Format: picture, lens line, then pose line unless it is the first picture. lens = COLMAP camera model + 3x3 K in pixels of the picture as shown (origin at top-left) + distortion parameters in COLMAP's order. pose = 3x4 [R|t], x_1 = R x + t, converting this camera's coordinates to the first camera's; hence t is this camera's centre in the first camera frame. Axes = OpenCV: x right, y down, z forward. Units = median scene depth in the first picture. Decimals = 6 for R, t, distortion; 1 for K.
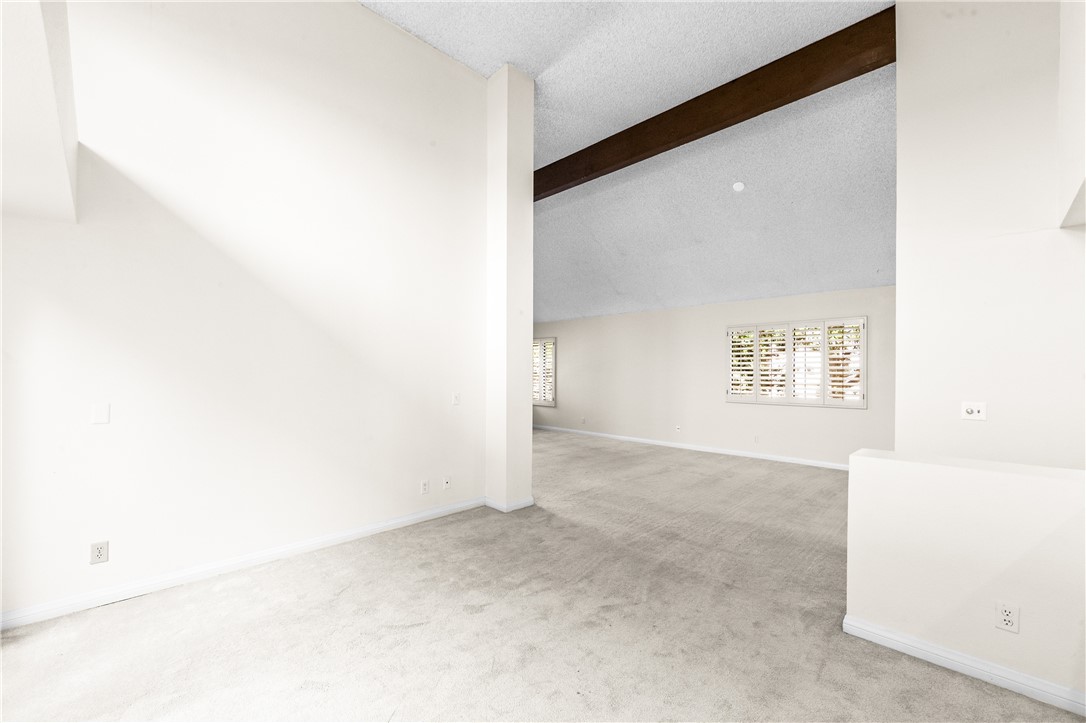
lens RADIAL K [[448.1, 0, 547.0], [0, 448.1, 365.9], [0, 0, 1]] dist [-0.000581, -0.000086]
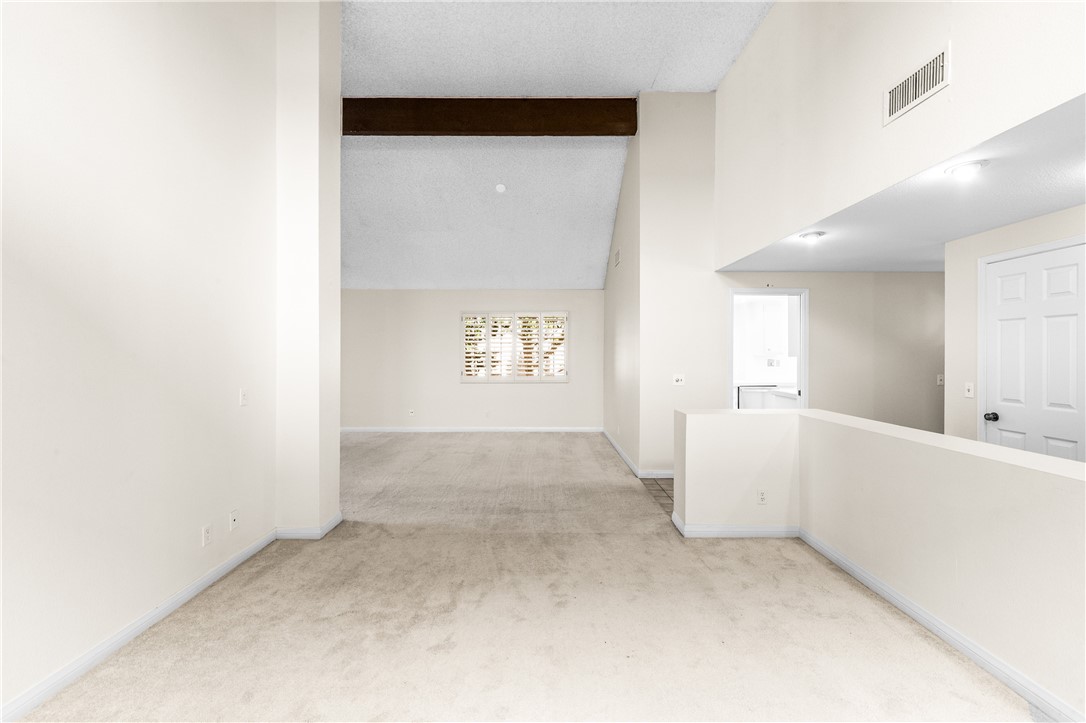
lens RADIAL K [[448.1, 0, 549.1], [0, 448.1, 354.6], [0, 0, 1]] dist [-0.000581, -0.000086]
pose [[0.701657, -0.008625, 0.712463, -0.417207], [-0.004325, 0.999857, 0.016363, -0.011570], [-0.712502, -0.014563, 0.701519, 0.191451]]
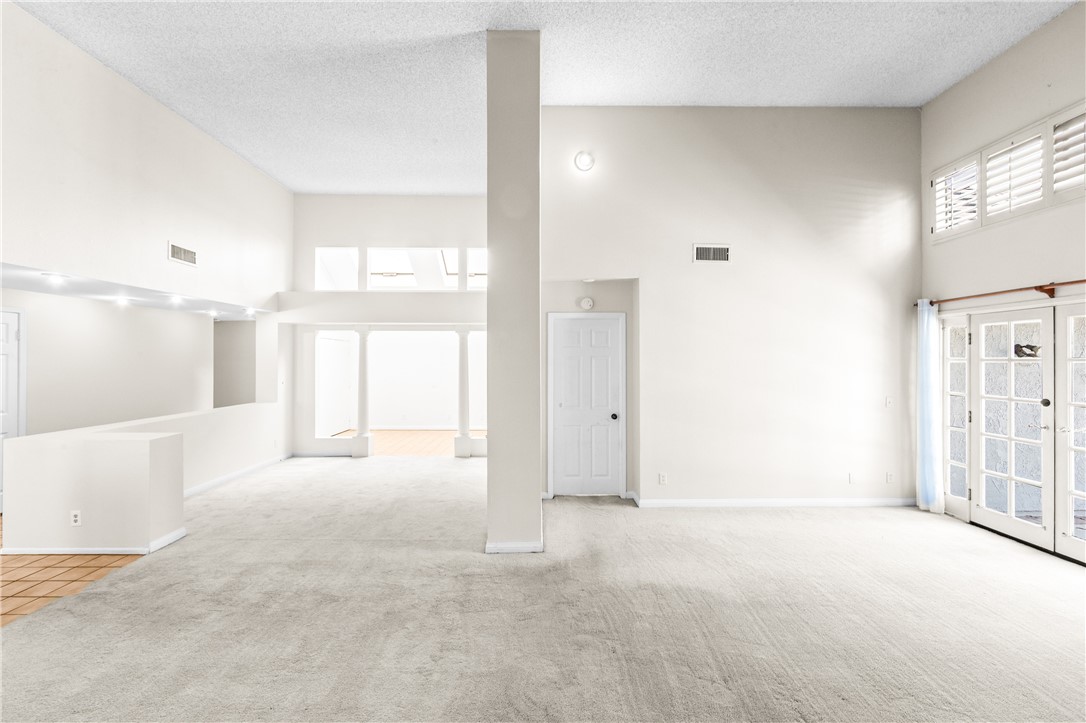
lens RADIAL K [[448.1, 0, 545.9], [0, 448.1, 358.0], [0, 0, 1]] dist [-0.000581, -0.000086]
pose [[-0.701166, -0.012598, -0.712886, 0.577275], [0.003071, 0.999781, -0.020688, -0.031420], [0.712991, -0.016695, -0.700974, 1.999019]]
